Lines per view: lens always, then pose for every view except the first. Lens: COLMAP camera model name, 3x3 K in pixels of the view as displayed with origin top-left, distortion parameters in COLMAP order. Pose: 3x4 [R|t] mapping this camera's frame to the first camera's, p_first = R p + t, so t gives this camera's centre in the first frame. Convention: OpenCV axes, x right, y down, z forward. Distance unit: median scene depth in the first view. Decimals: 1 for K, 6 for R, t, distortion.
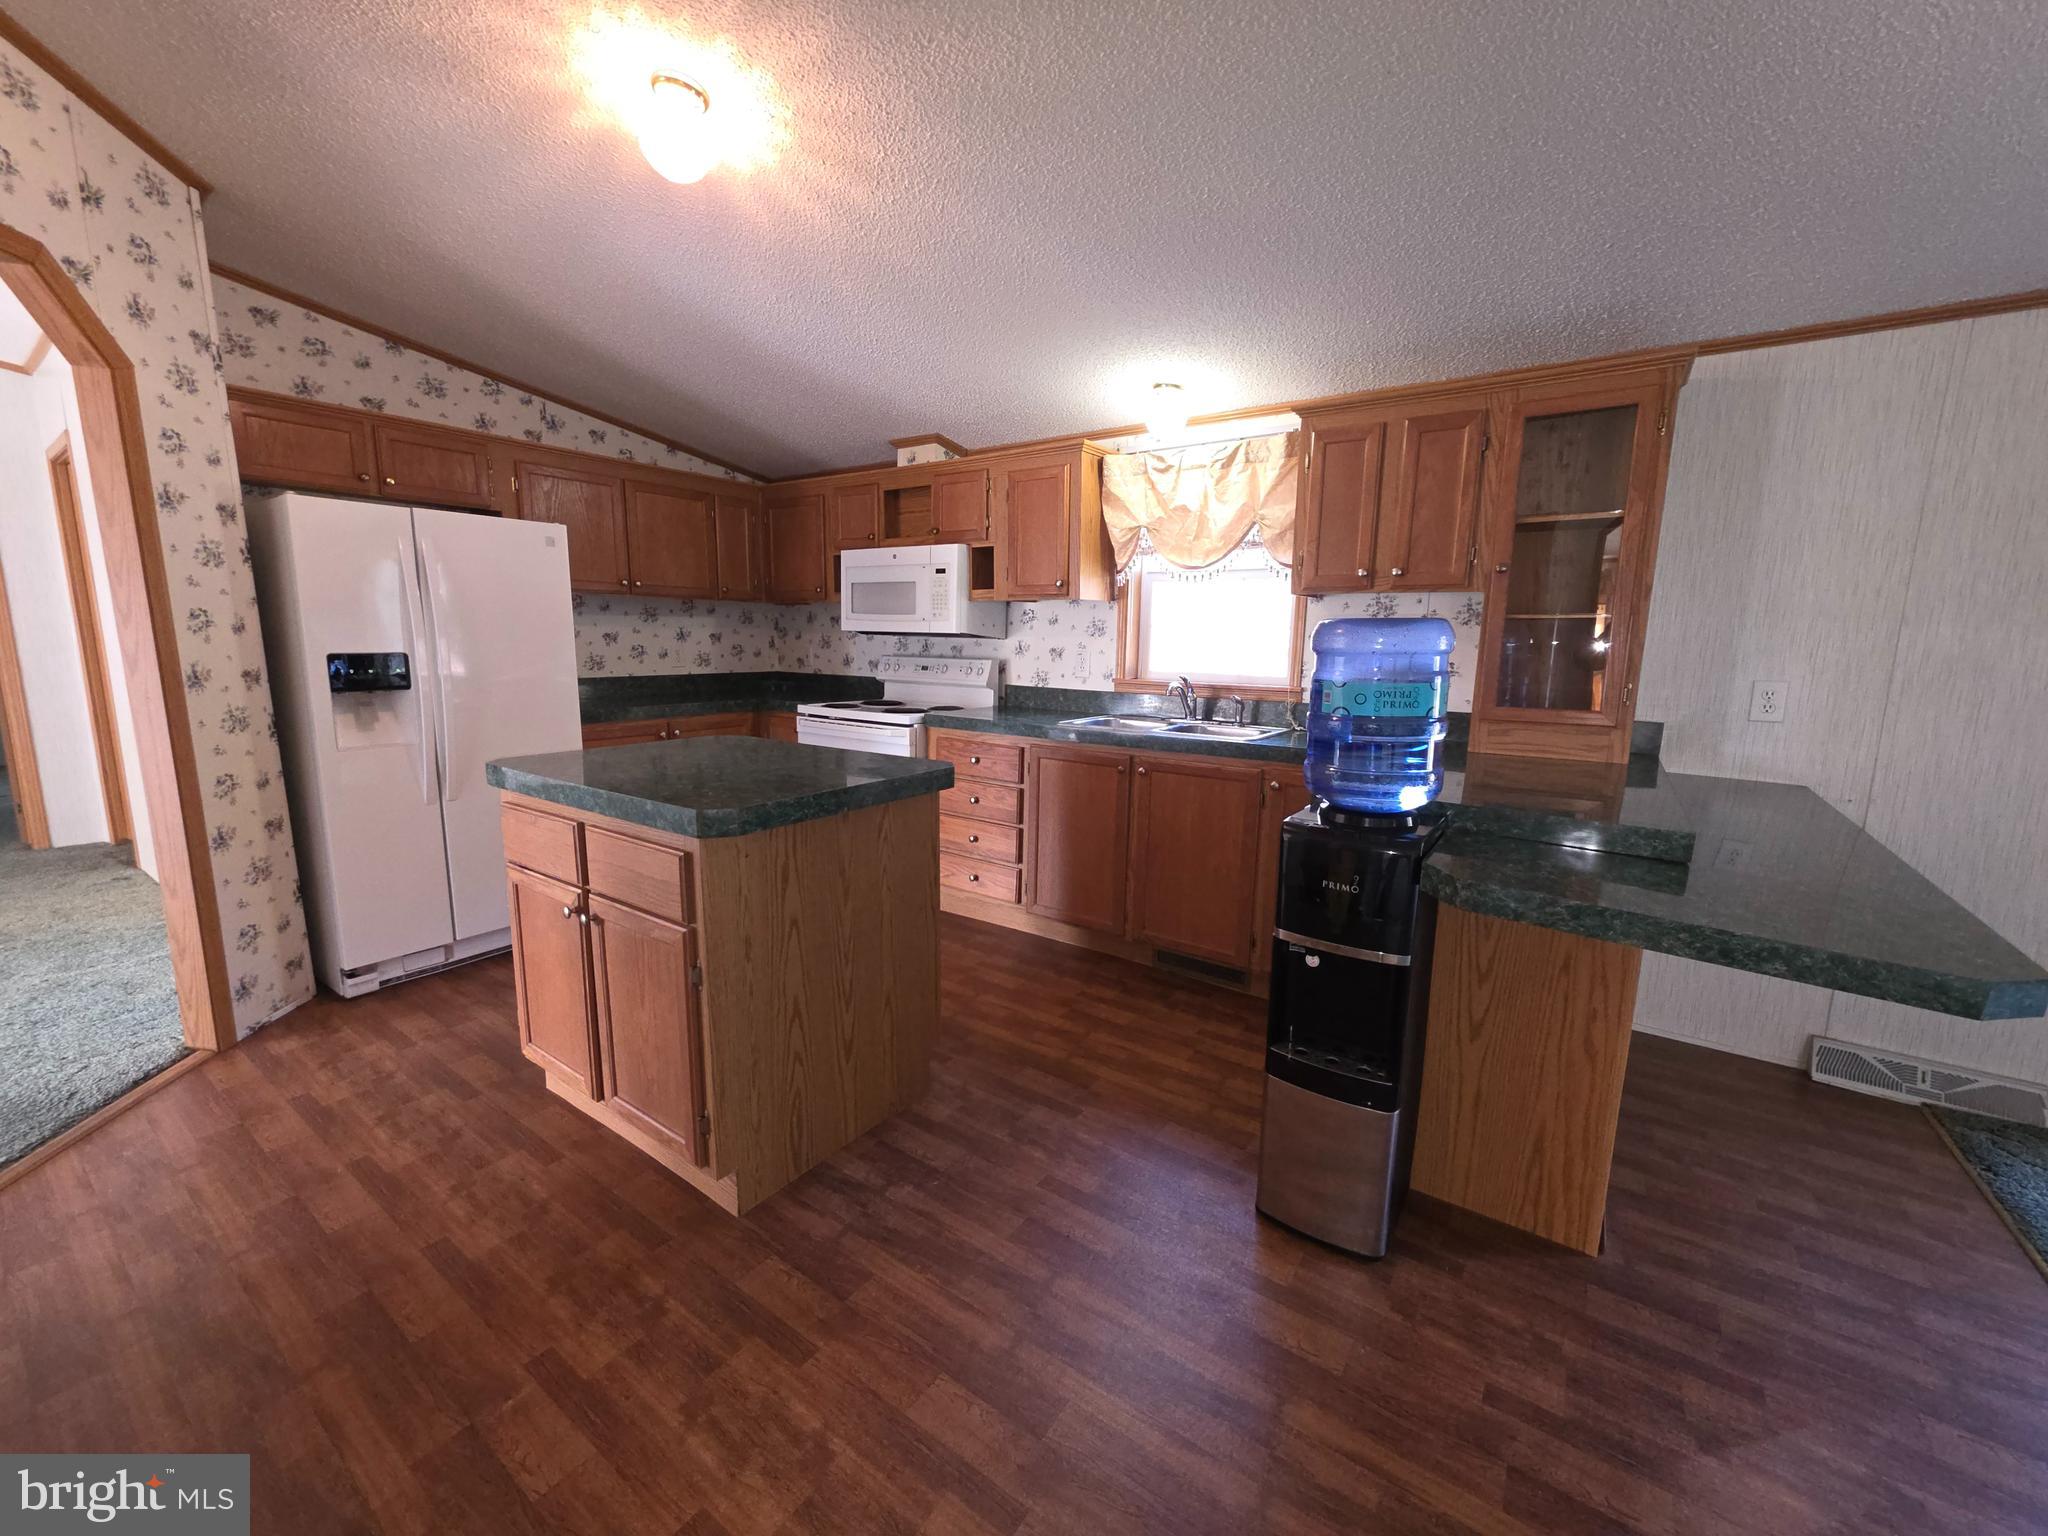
lens RADIAL K [[812.3, 0, 1021.6], [0, 812.3, 767.9], [0, 0, 1]] dist [0.002974, -0.000378]
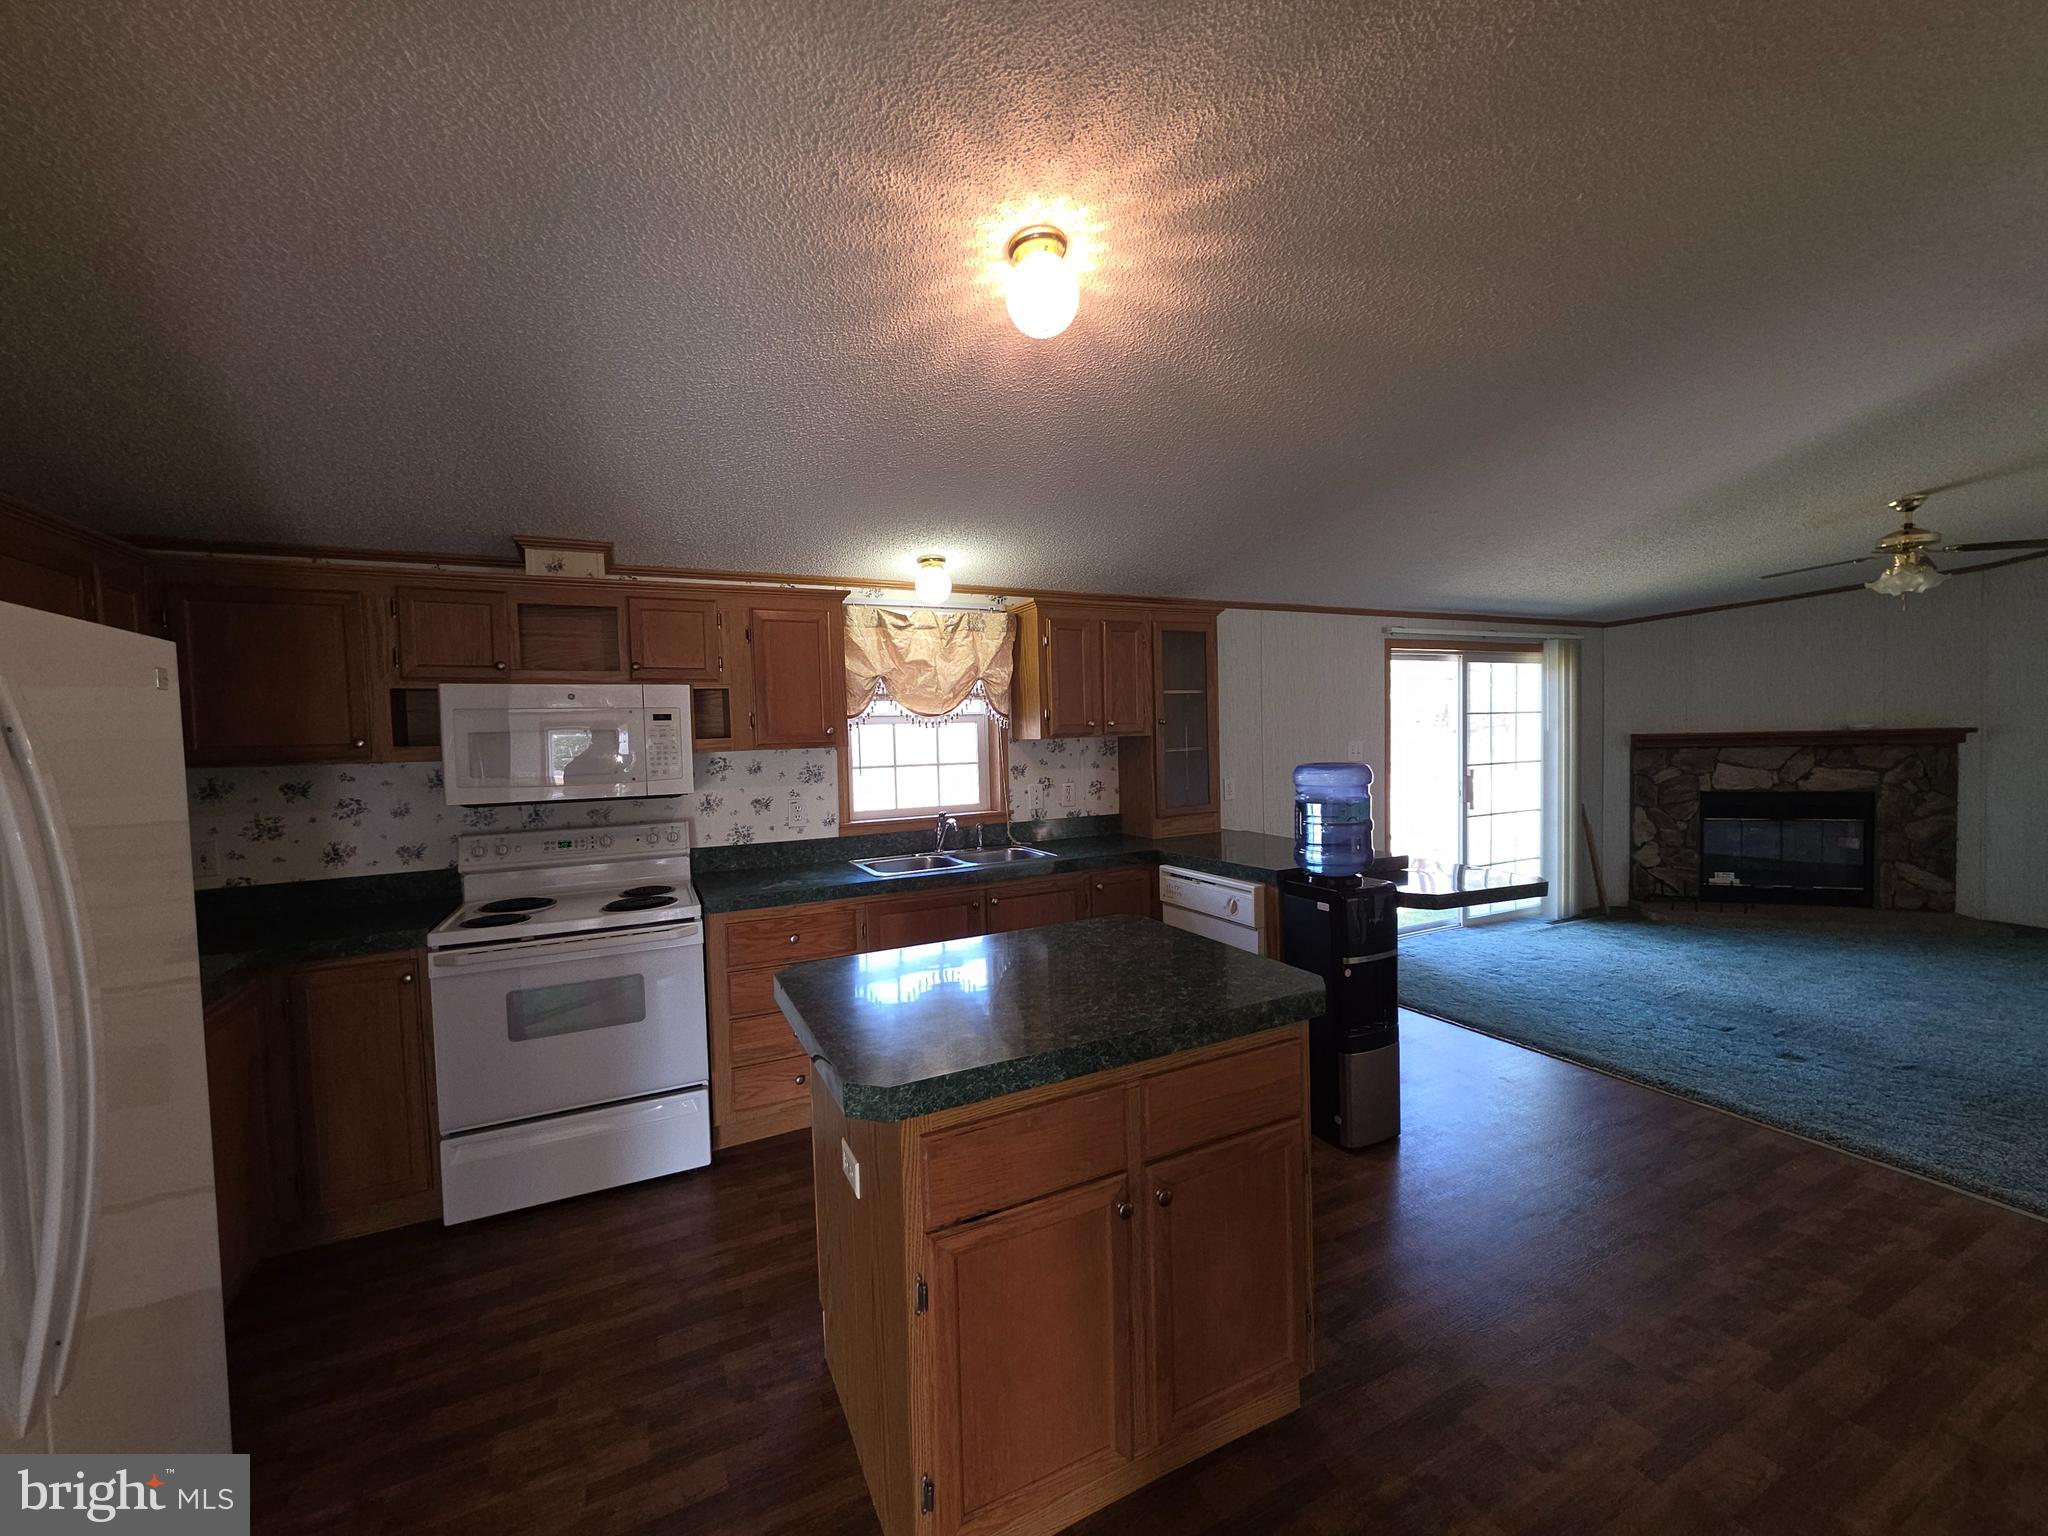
lens RADIAL K [[812.3, 0, 1021.6], [0, 812.3, 767.9], [0, 0, 1]] dist [0.002974, -0.000378]
pose [[0.476808, -0.067671, 0.876399, -0.655807], [0.177954, 0.983818, -0.020851, -0.121173], [-0.860806, 0.165901, 0.481134, 0.345072]]
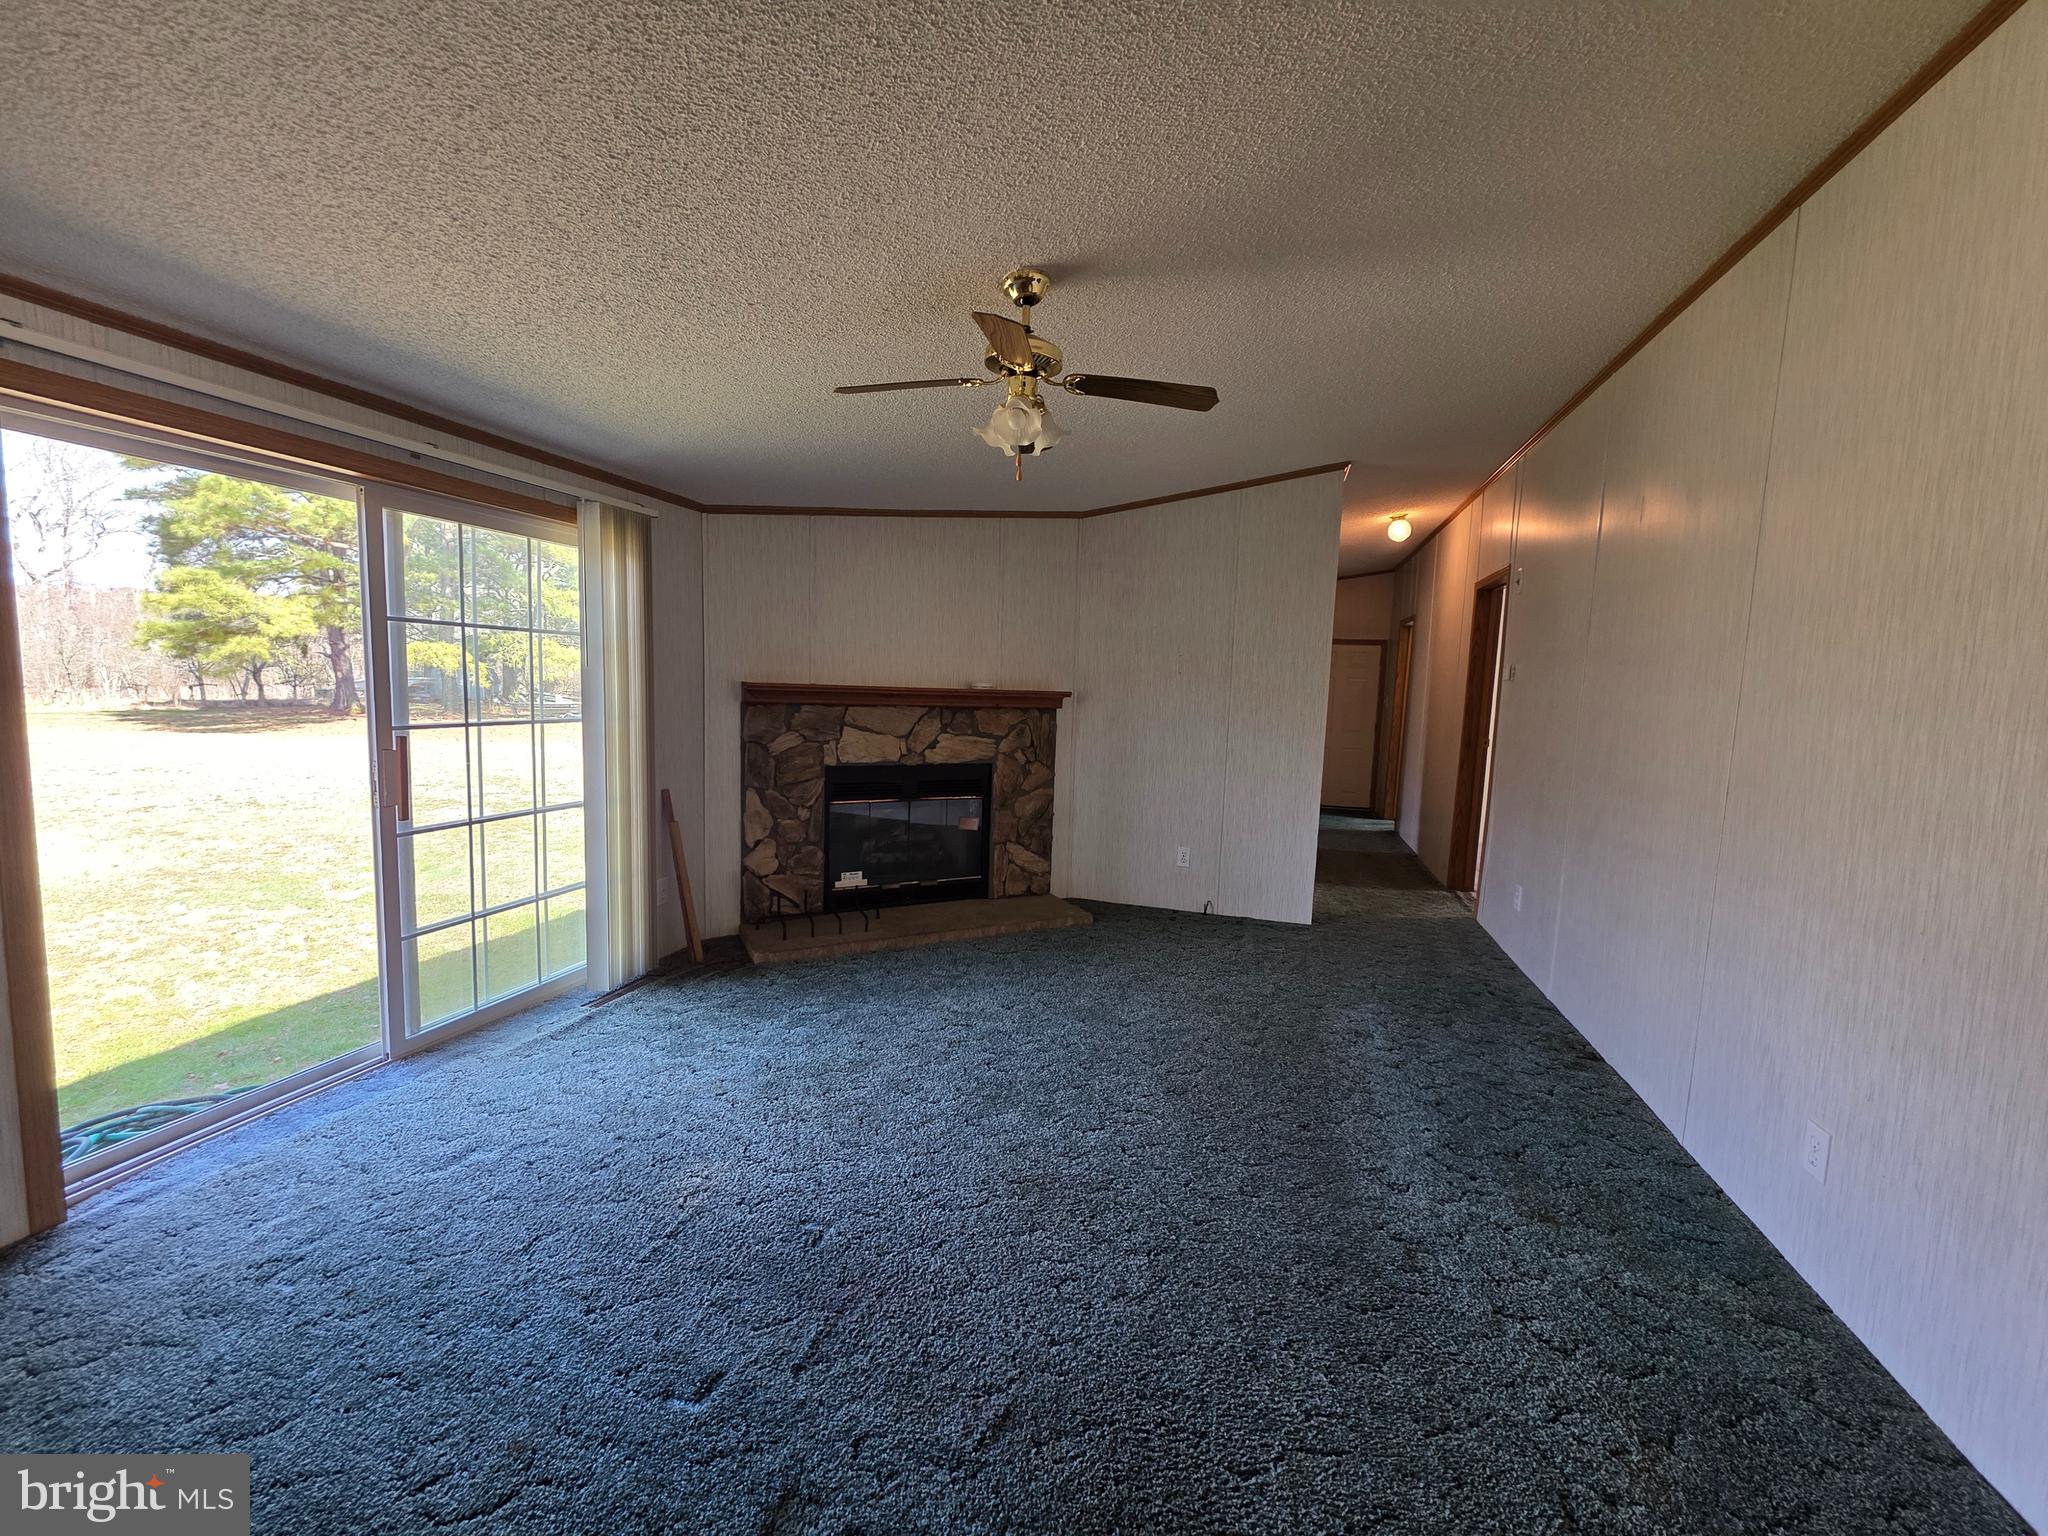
lens RADIAL K [[812.3, 0, 1021.6], [0, 812.3, 767.9], [0, 0, 1]] dist [0.002974, -0.000378]
pose [[-0.321165, -0.128792, 0.938225, 0.237010], [0.114533, 0.978155, 0.173480, -0.033750], [-0.940072, 0.163173, -0.299398, 0.046104]]
